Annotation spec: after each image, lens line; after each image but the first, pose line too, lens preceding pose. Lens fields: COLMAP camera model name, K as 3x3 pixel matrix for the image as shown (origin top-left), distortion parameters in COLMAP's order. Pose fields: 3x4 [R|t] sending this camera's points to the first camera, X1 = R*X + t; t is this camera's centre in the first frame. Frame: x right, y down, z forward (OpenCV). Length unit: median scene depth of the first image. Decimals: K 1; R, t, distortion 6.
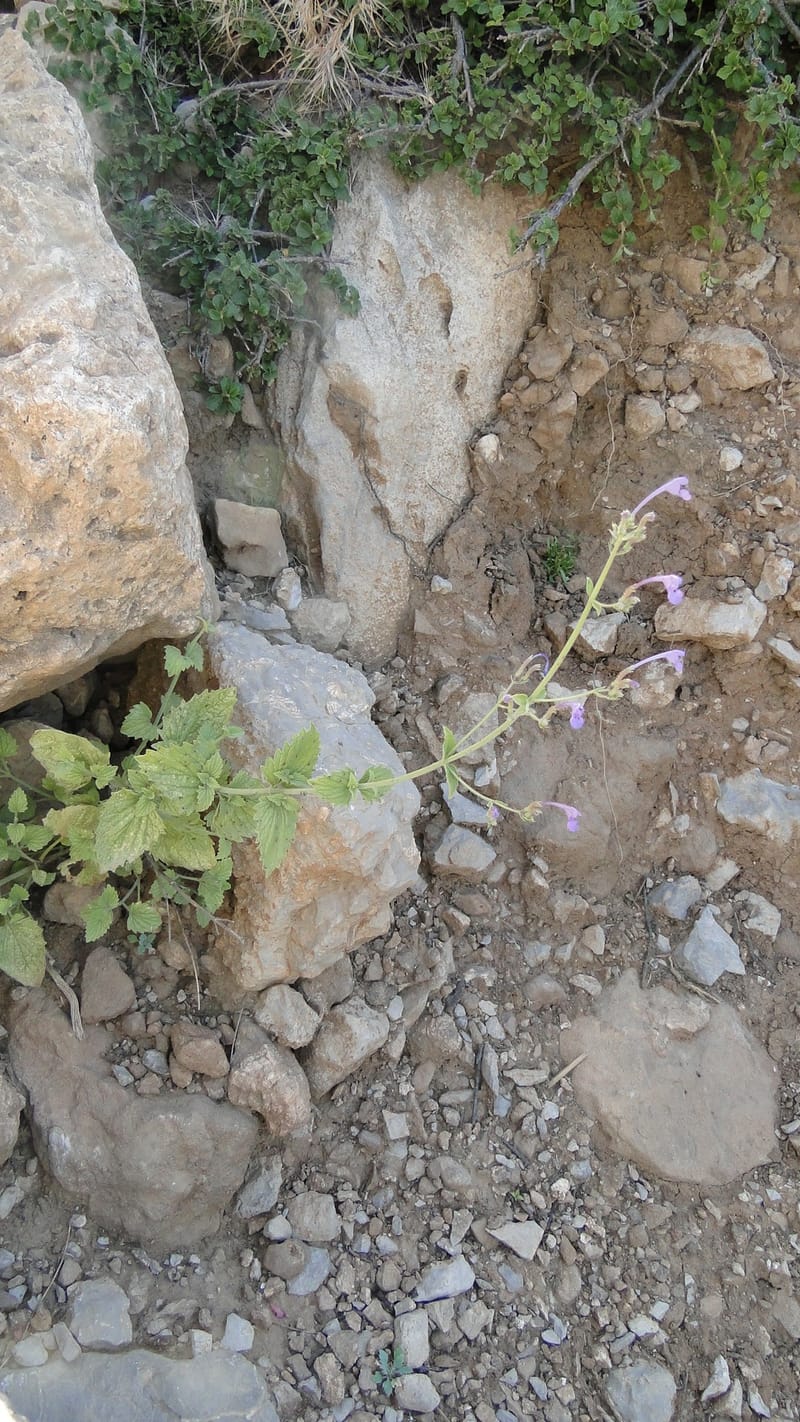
lens RADIAL K [[1169.6, 0, 404.6], [0, 1169.6, 704.1], [0, 0, 1]] dist [0.000674, -0.011174]
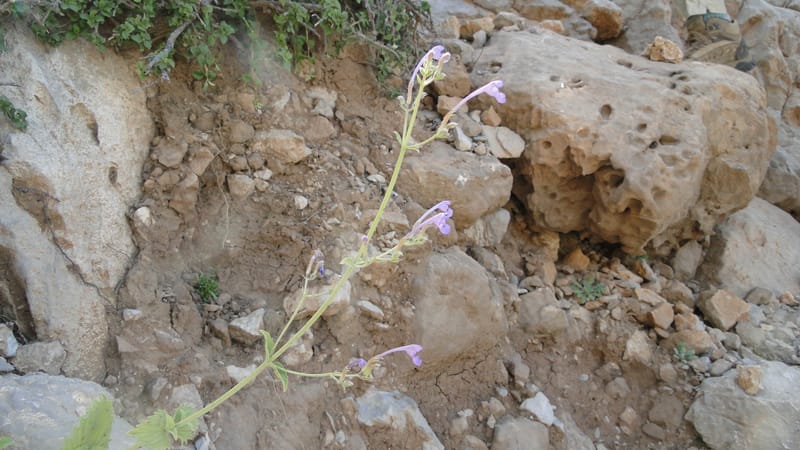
lens RADIAL K [[658.0, 0, 401.9], [0, 658.0, 221.3], [0, 0, 1]] dist [0.000674, -0.011174]
pose [[0.834693, -0.152421, 0.529203, -0.090948], [0.303265, 0.929329, -0.210663, 0.049289], [-0.459694, 0.336328, 0.821928, 0.212397]]
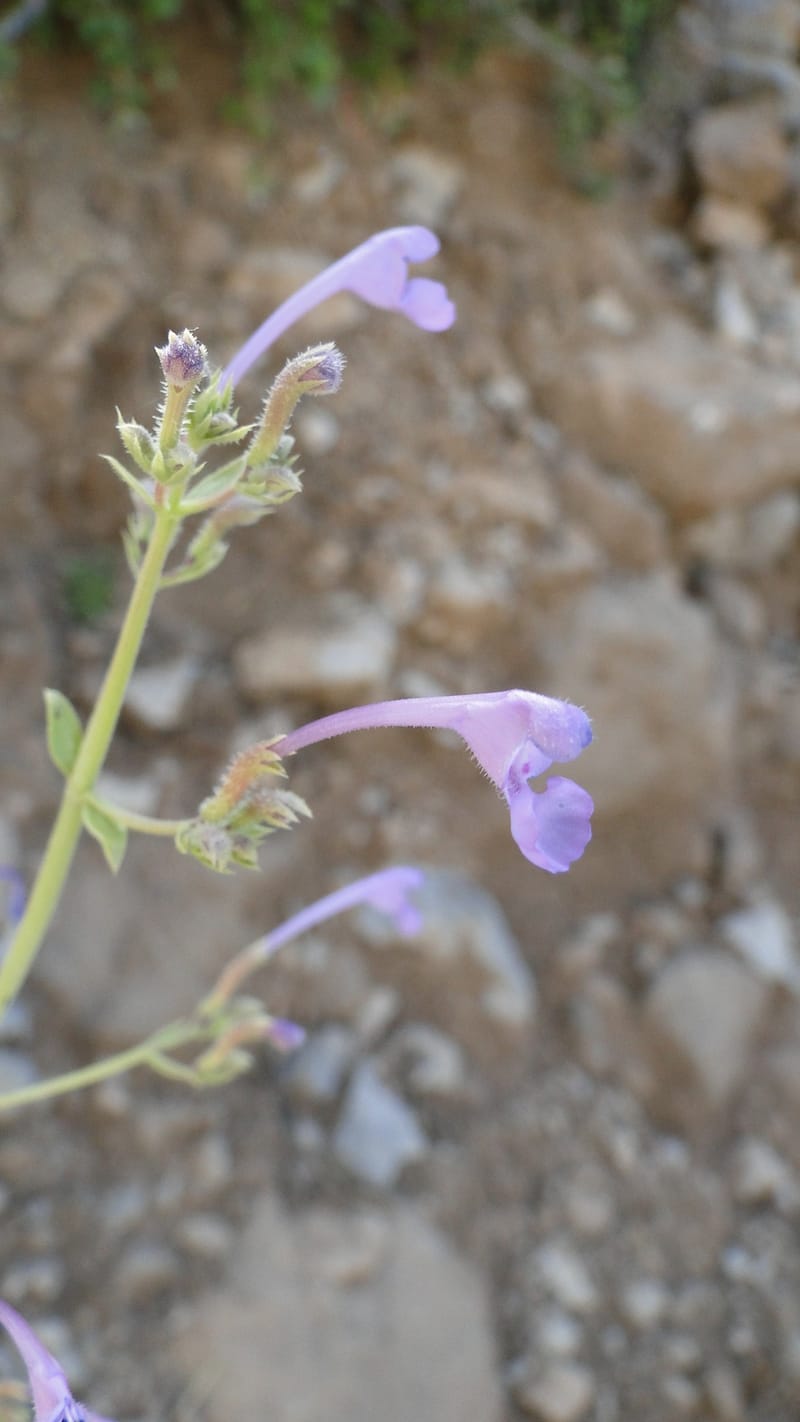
lens RADIAL K [[1169.6, 0, 400.4], [0, 1169.6, 720.7], [0, 0, 1]] dist [0.000674, -0.011174]
pose [[0.930934, -0.115480, 0.346448, 0.062272], [0.116379, 0.993037, 0.018284, -0.044196], [-0.346147, 0.023298, 0.937891, 0.334539]]
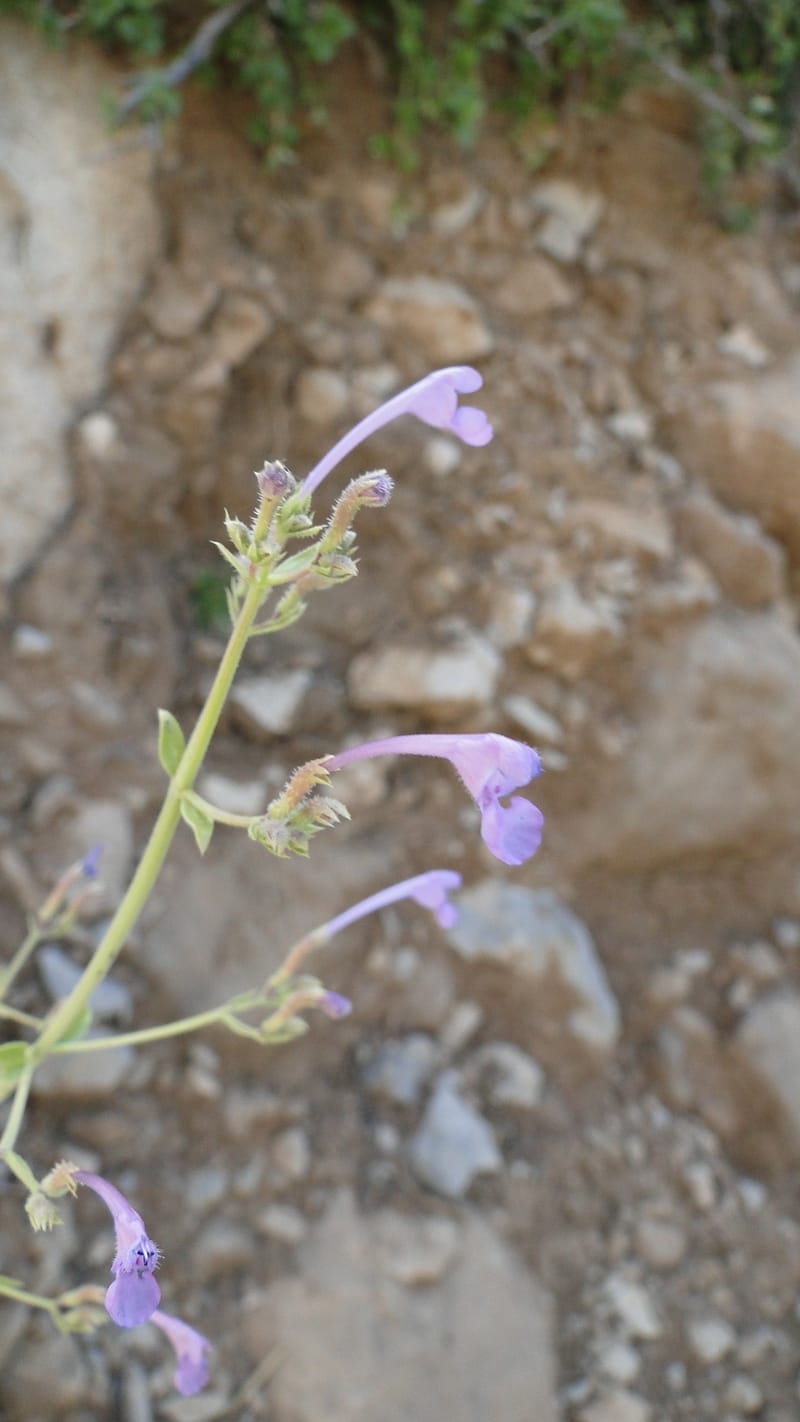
lens RADIAL K [[1169.6, 0, 391.0], [0, 1169.6, 717.4], [0, 0, 1]] dist [0.000674, -0.011174]
pose [[0.967696, -0.048494, 0.247414, 0.061606], [0.051579, 0.998651, -0.005998, -0.045098], [-0.246789, 0.018566, 0.968891, 0.313171]]
